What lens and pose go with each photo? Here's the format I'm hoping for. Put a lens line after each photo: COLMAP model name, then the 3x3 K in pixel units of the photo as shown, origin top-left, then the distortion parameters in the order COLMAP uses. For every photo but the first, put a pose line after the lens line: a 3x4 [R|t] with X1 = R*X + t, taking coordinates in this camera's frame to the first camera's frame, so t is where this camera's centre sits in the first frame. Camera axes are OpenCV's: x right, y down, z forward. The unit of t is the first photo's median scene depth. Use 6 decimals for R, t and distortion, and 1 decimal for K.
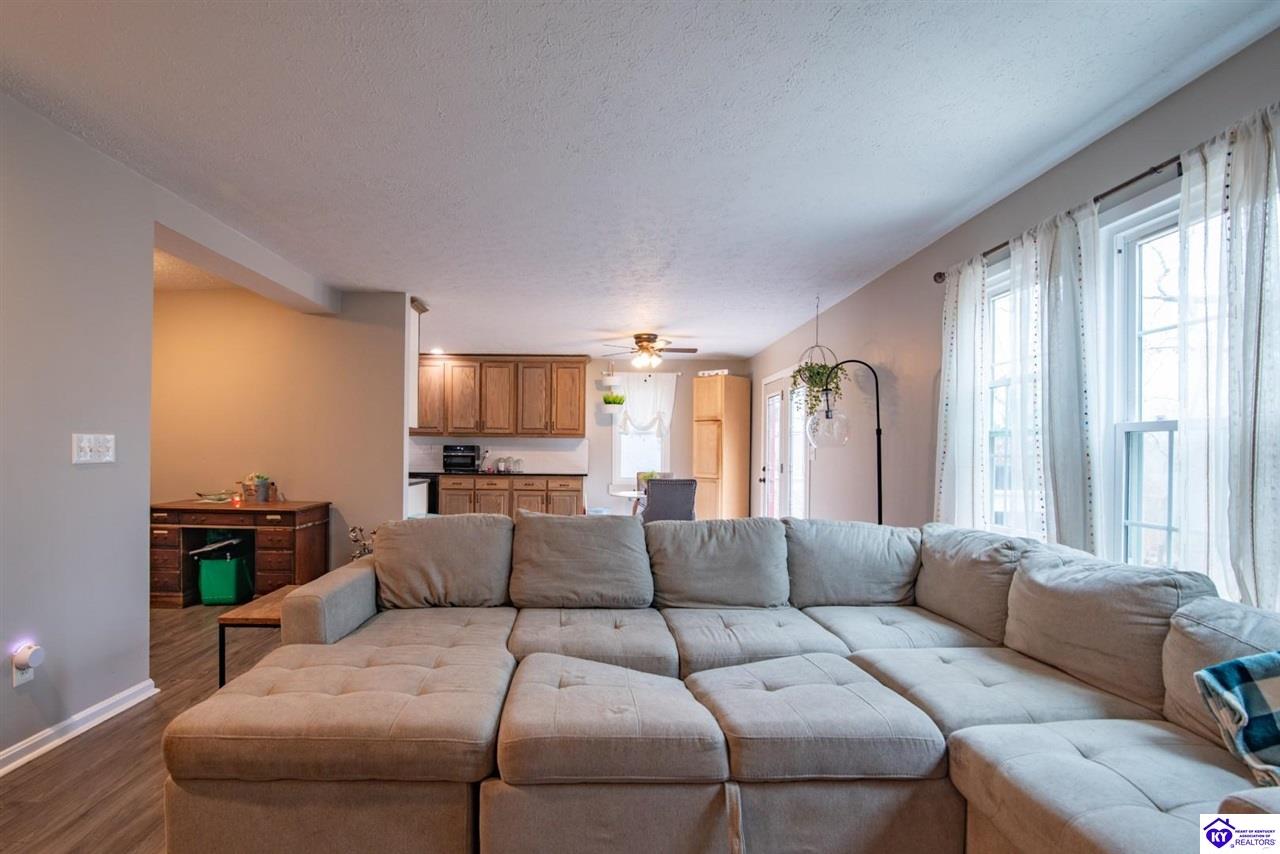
lens RADIAL K [[604.4, 0, 639.1], [0, 604.4, 432.5], [0, 0, 1]] dist [-0.022062, 0.001603]
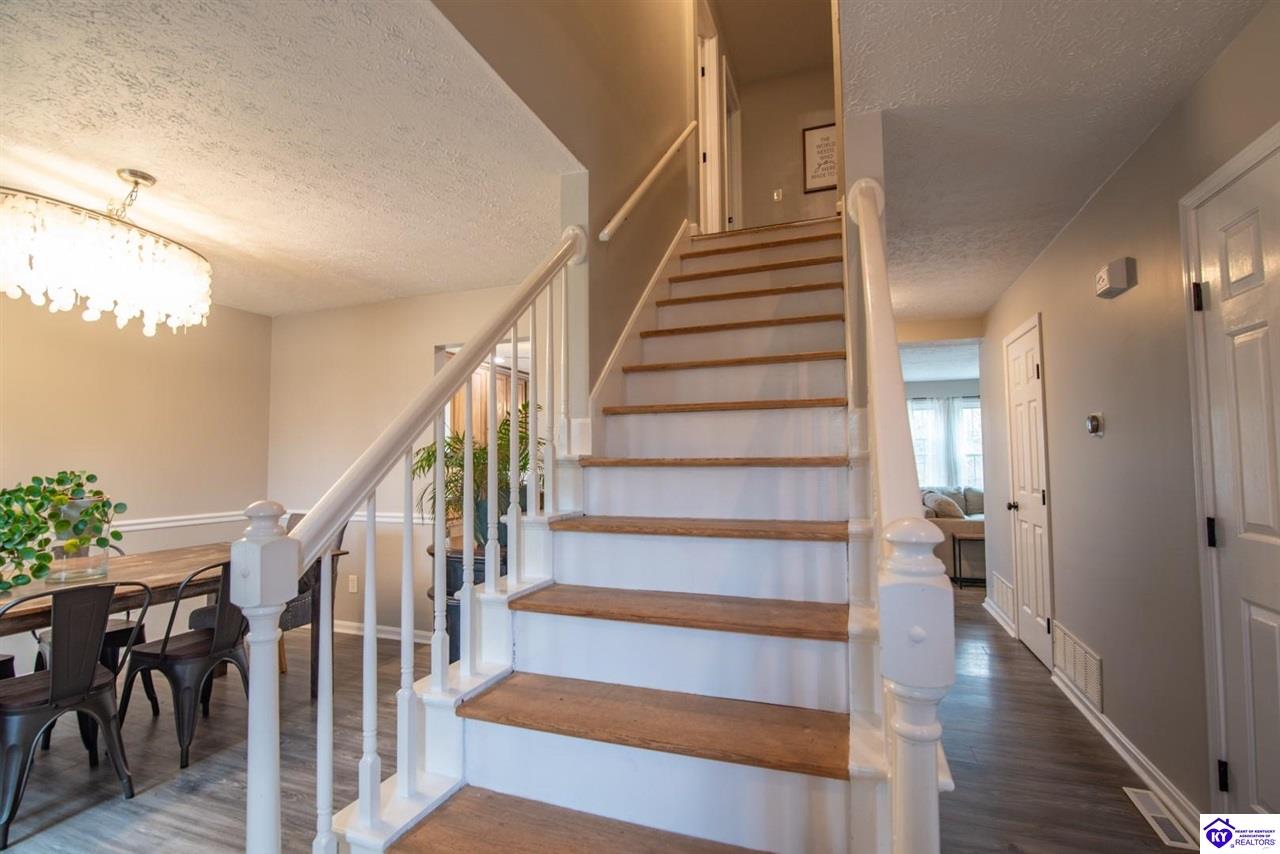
lens RADIAL K [[604.4, 0, 637.1], [0, 604.4, 427.7], [0, 0, 1]] dist [-0.022062, 0.001603]
pose [[0.358329, 0.039034, 0.932779, -3.325325], [0.010067, 0.998906, -0.045668, -0.023146], [-0.933541, 0.025754, 0.357544, 1.428647]]
